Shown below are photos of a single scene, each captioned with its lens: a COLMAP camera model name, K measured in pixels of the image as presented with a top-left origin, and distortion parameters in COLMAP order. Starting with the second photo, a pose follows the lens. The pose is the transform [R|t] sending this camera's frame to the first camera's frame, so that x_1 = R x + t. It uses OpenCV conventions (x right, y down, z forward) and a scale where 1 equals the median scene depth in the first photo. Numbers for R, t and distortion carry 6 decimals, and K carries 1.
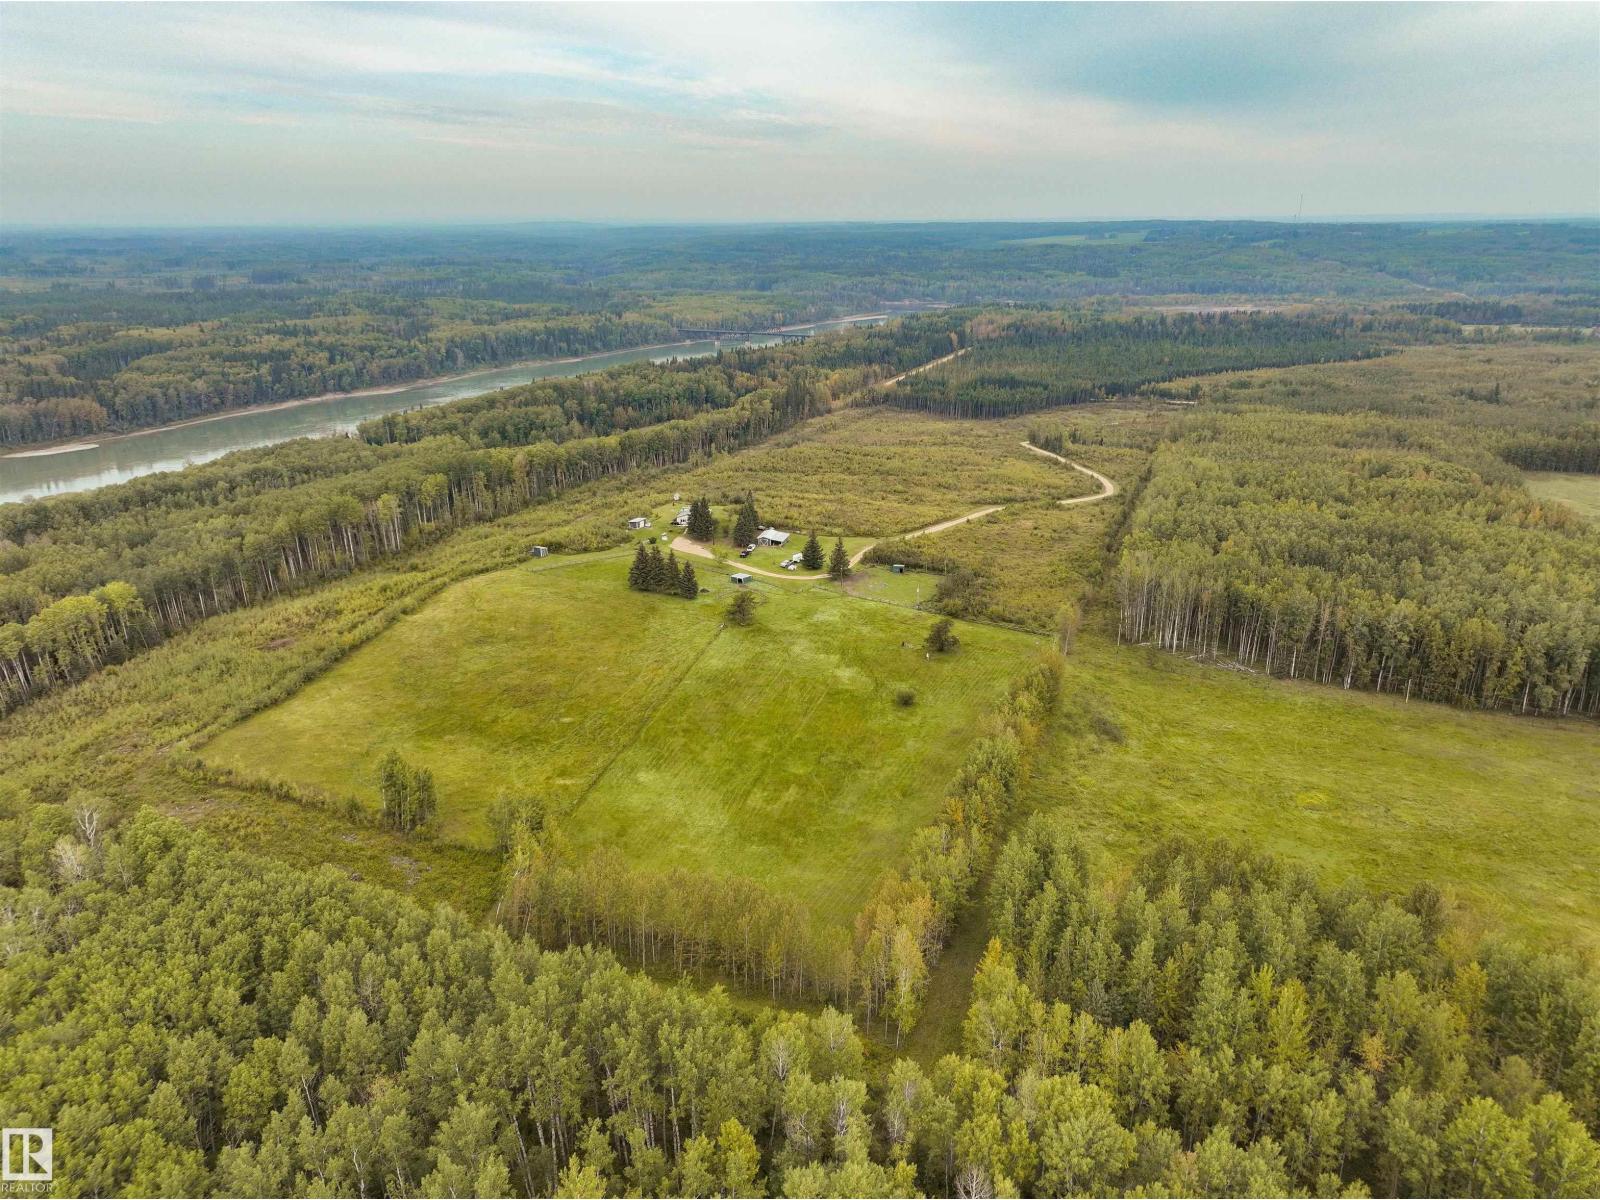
lens RADIAL K [[1131.1, 0, 800.0], [0, 1131.1, 600.0], [0, 0, 1]] dist [0.007779, 0.002196]
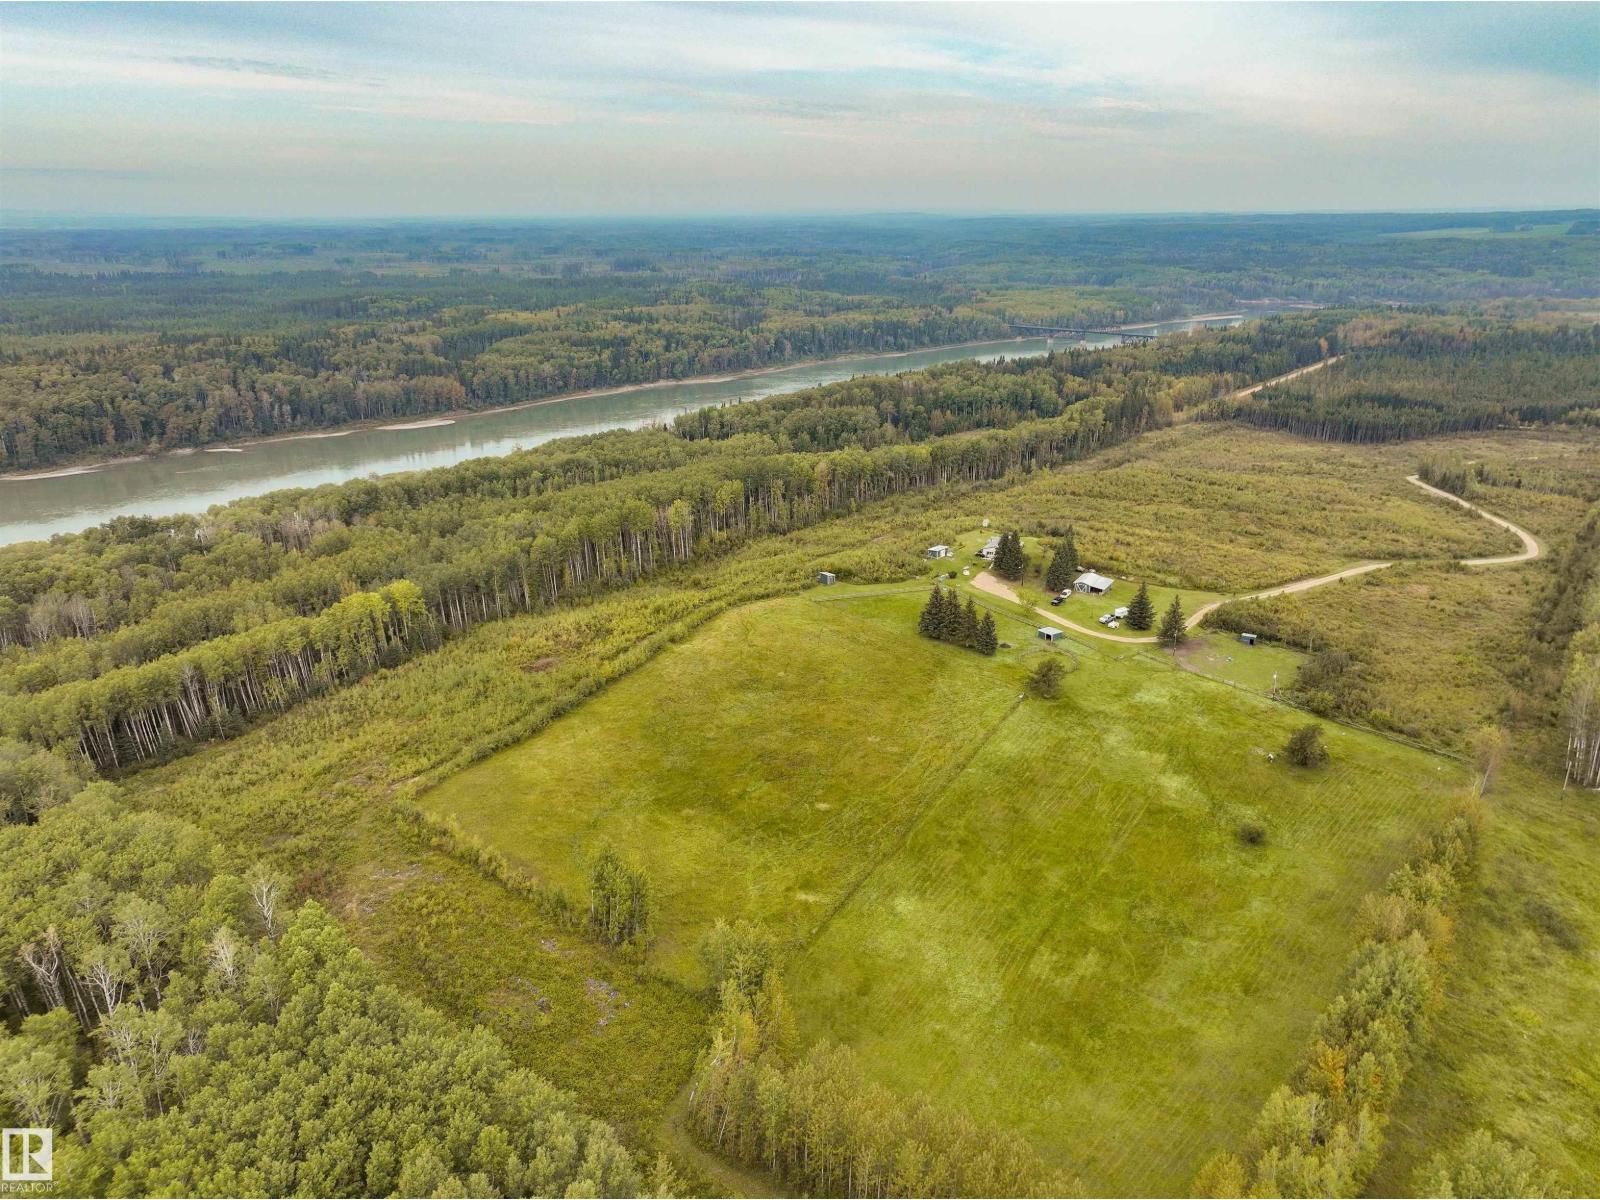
lens RADIAL K [[1131.1, 0, 800.0], [0, 1131.1, 600.0], [0, 0, 1]] dist [0.007779, 0.002196]
pose [[0.959649, 0.092005, -0.265722, -0.006780], [-0.090149, 0.995743, 0.019200, -0.032664], [0.266357, 0.005529, 0.963859, 0.097192]]
